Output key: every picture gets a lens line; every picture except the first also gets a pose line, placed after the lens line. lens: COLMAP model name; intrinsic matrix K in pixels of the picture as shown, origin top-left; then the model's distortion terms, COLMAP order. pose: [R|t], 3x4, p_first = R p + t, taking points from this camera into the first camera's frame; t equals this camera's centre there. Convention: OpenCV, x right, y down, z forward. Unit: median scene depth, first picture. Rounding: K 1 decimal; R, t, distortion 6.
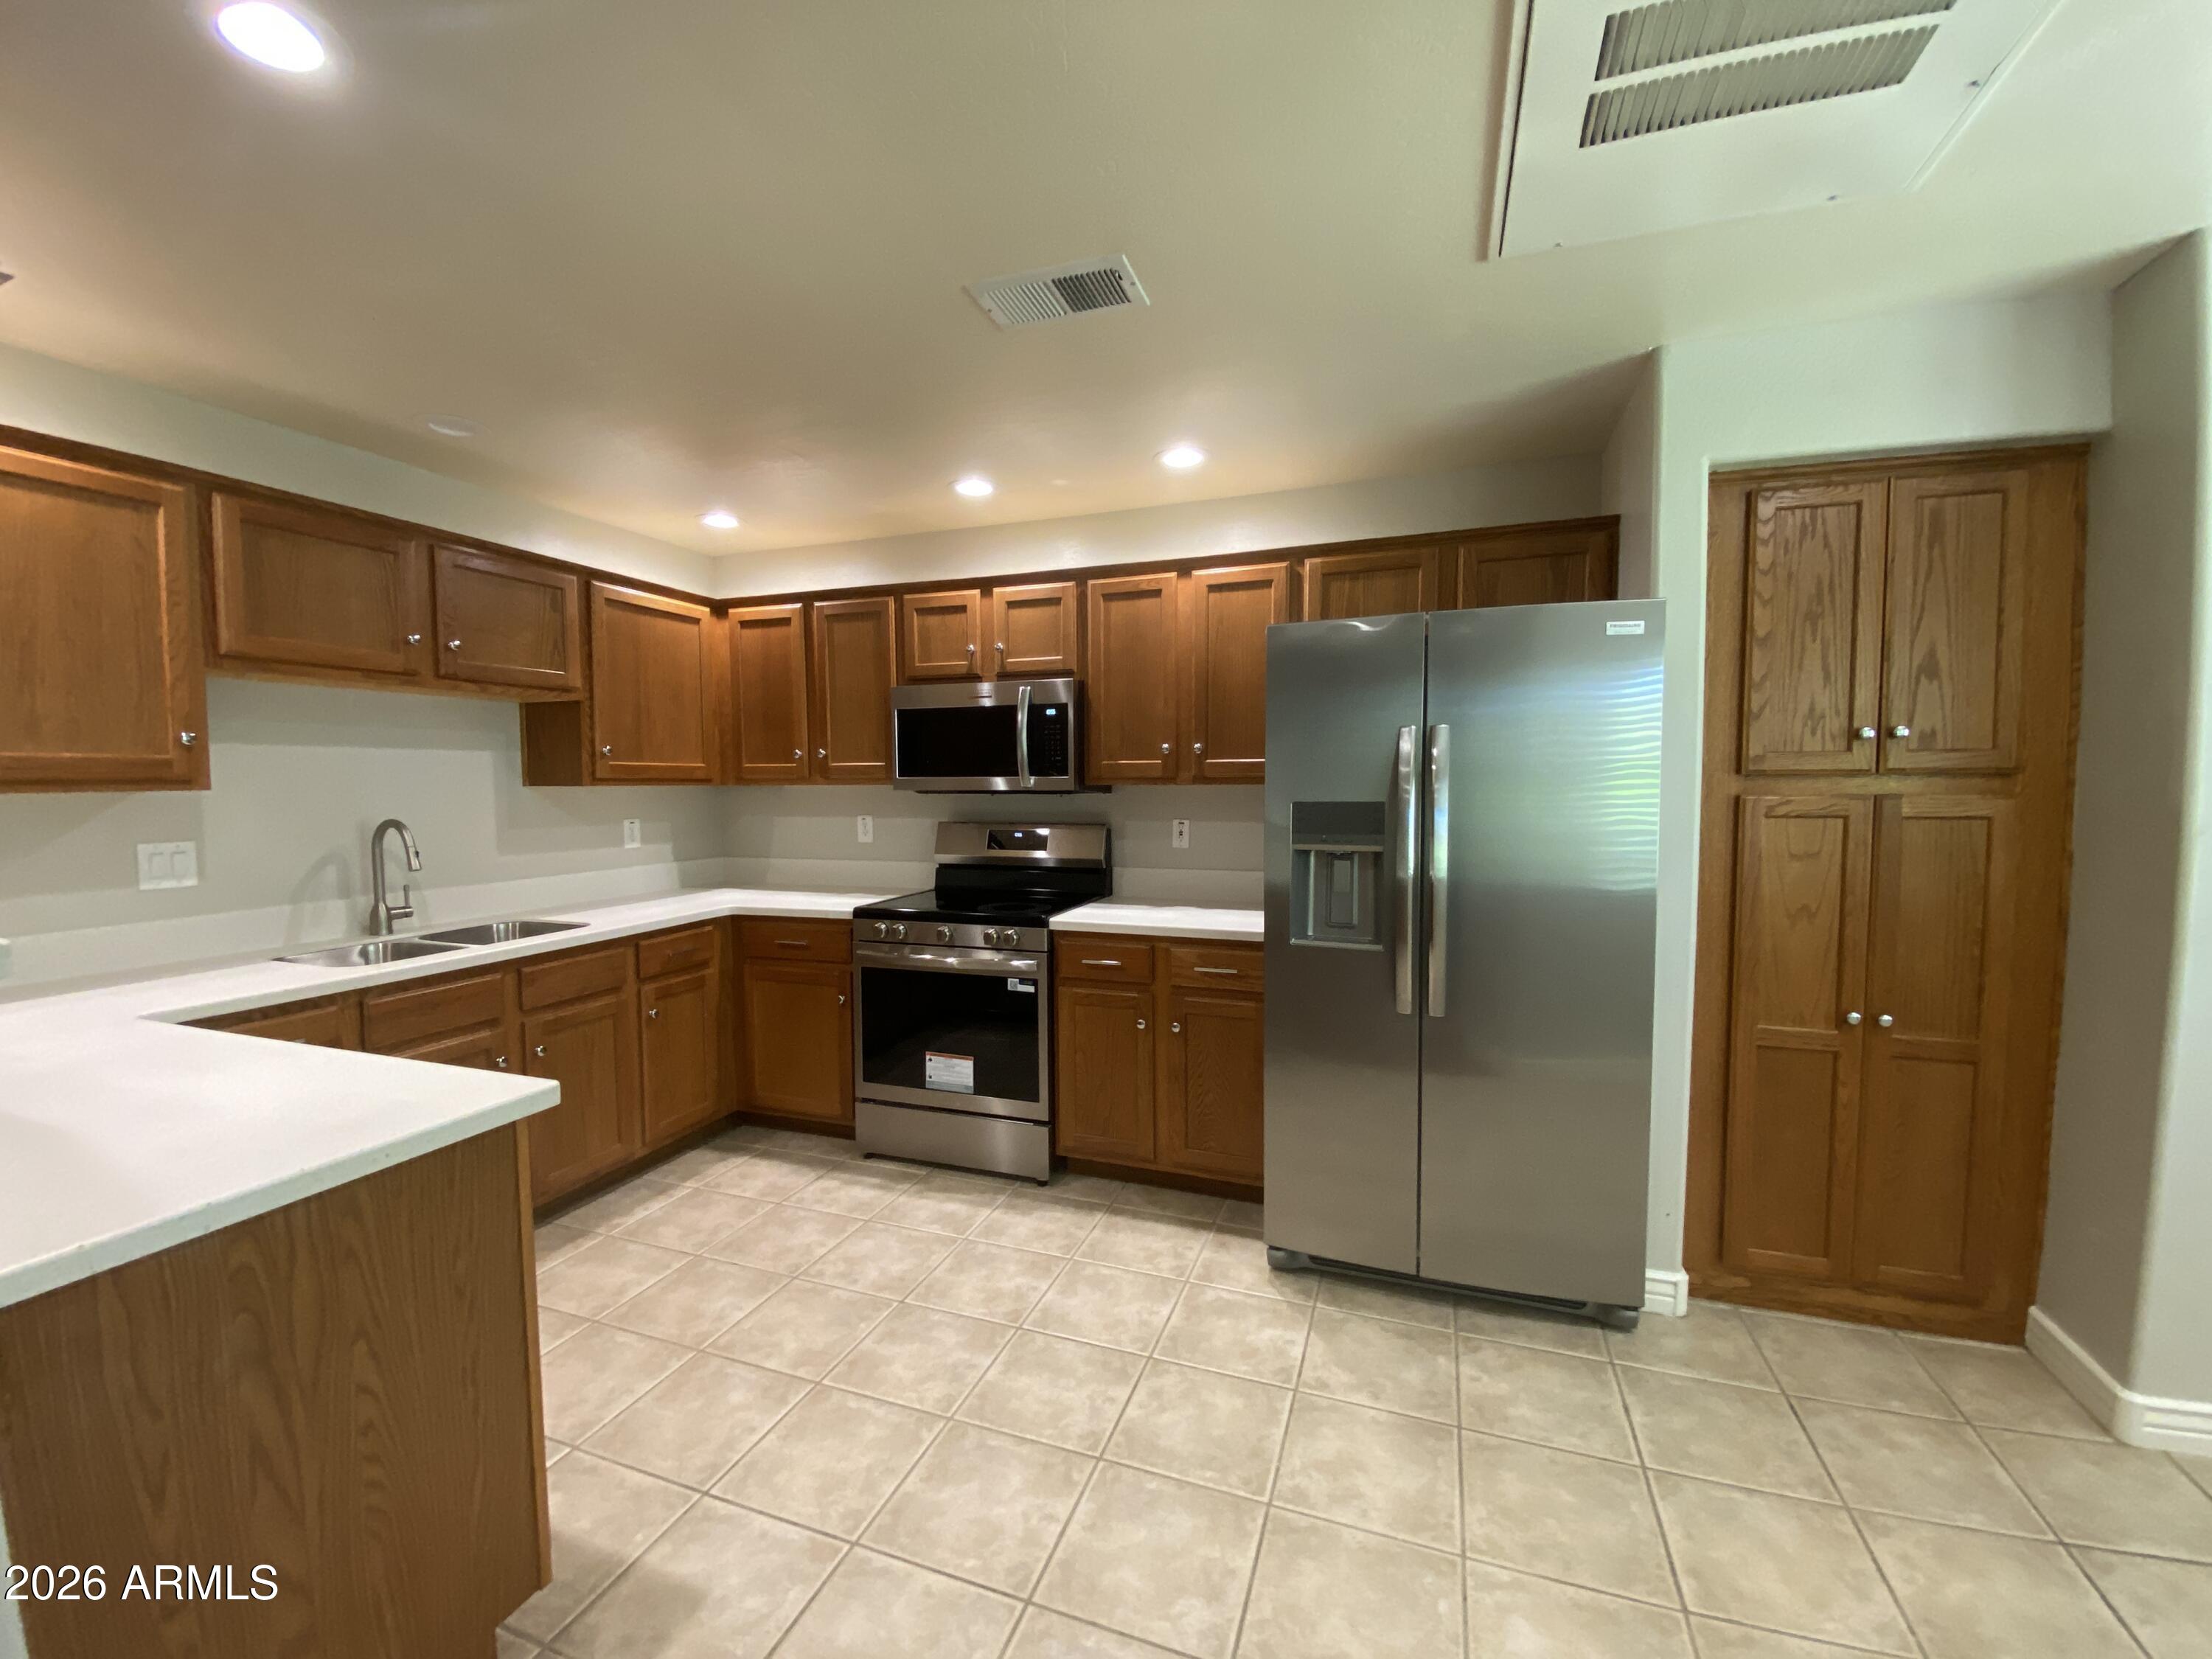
lens RADIAL K [[893.8, 0, 1110.4], [0, 893.8, 829.2], [0, 0, 1]] dist [0.025465, -0.023863]
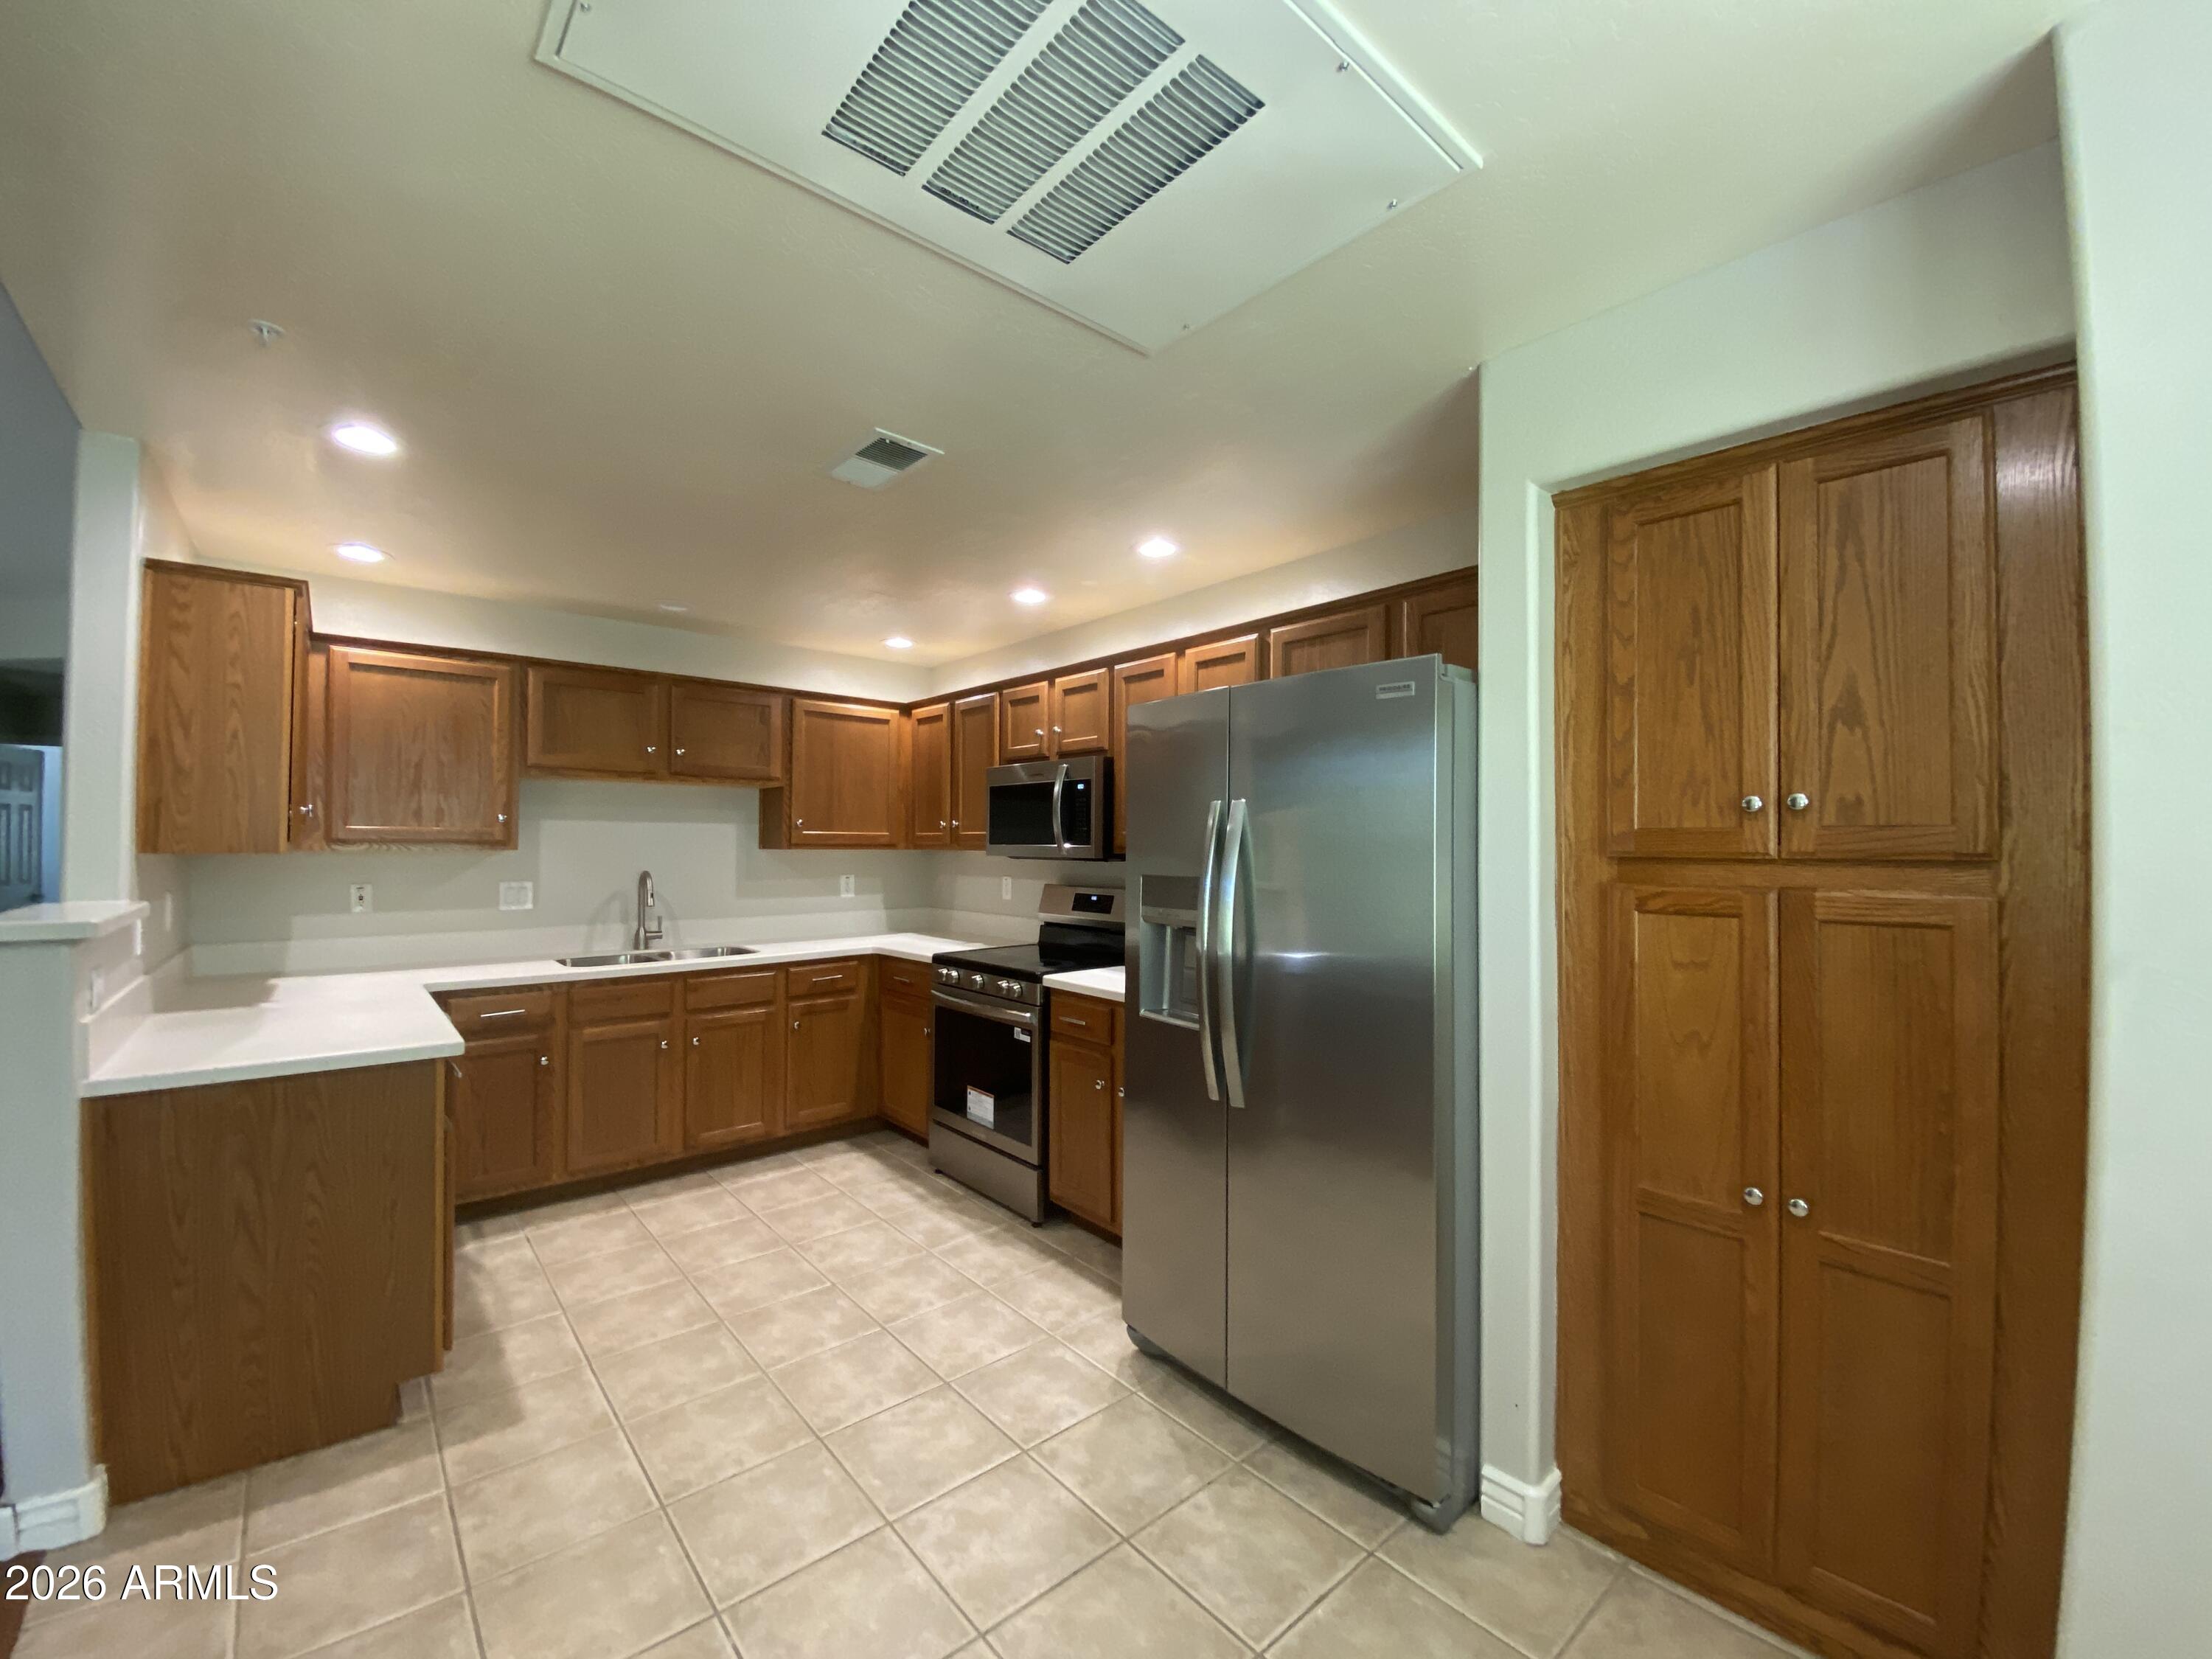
lens RADIAL K [[893.8, 0, 1110.4], [0, 893.8, 829.2], [0, 0, 1]] dist [0.025465, -0.023863]
pose [[0.873907, 0.002120, -0.486088, 0.548818], [-0.036529, 0.997449, -0.061323, -0.015677], [0.484719, 0.071347, 0.871755, 0.073801]]
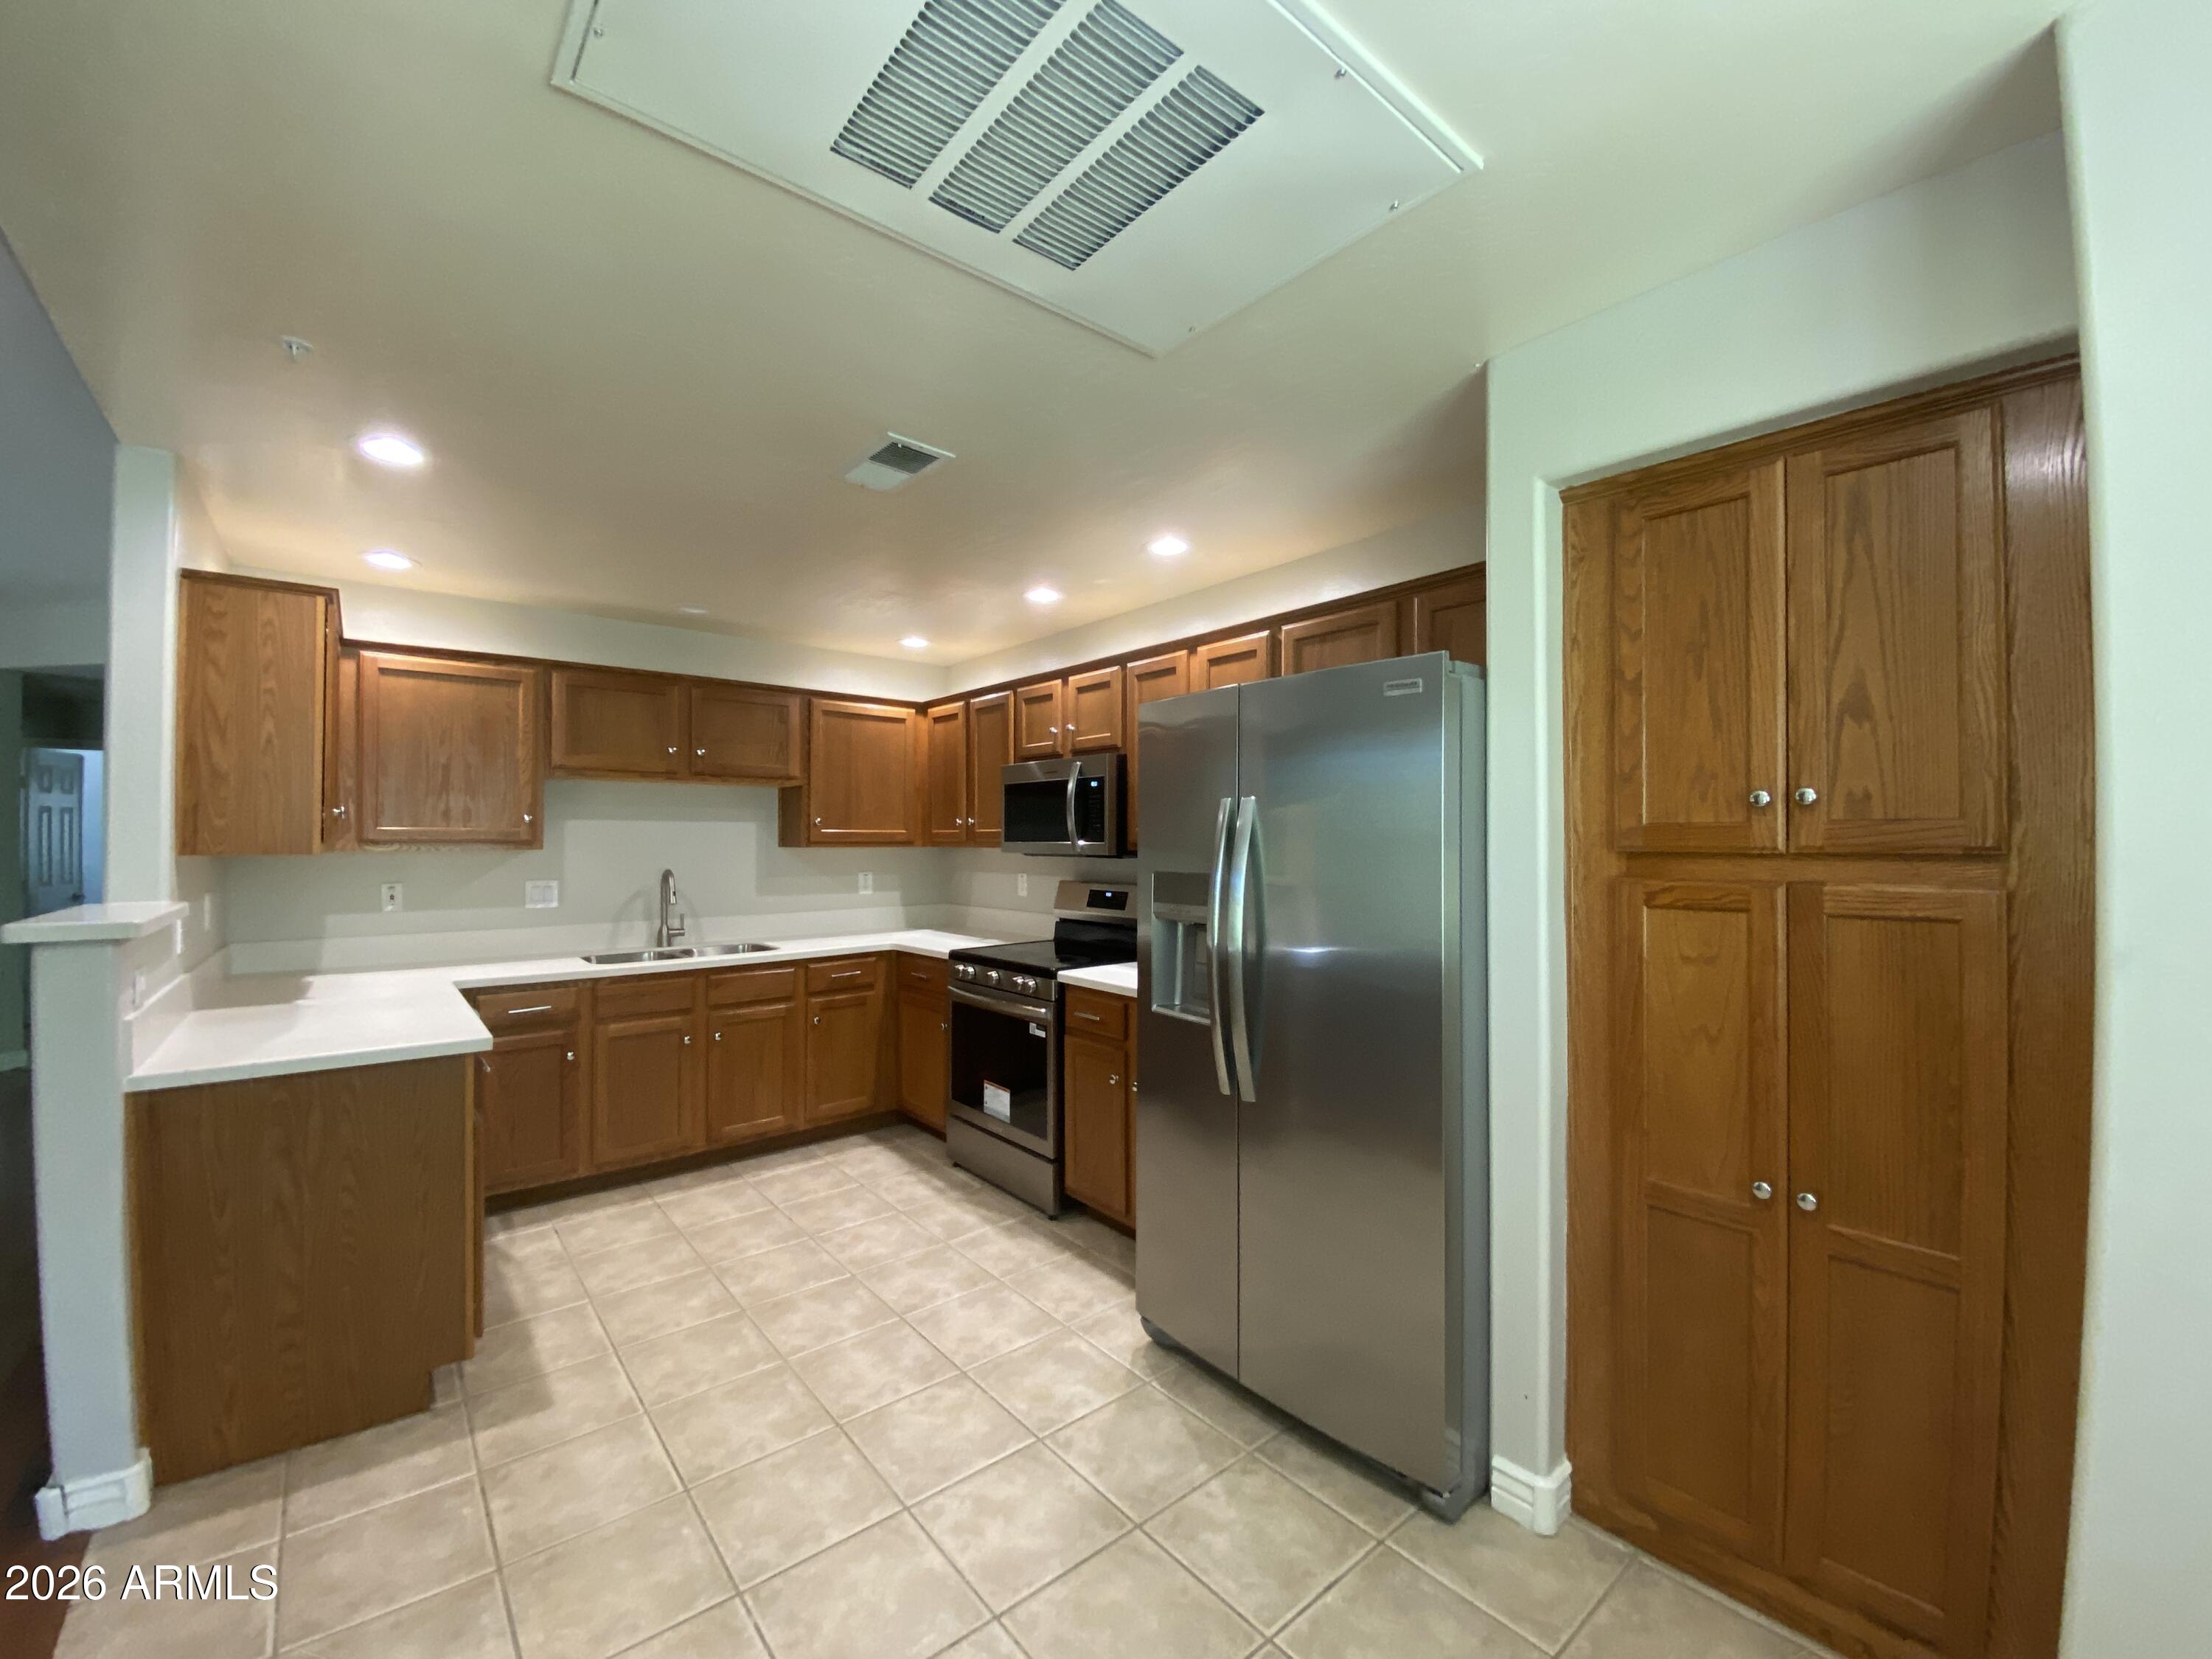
lens RADIAL K [[893.8, 0, 1110.4], [0, 893.8, 829.2], [0, 0, 1]] dist [0.025465, -0.023863]
pose [[0.863896, -0.000090, -0.503670, 0.558173], [-0.032515, 0.997904, -0.055948, -0.016878], [0.502619, 0.064710, 0.862083, 0.069528]]
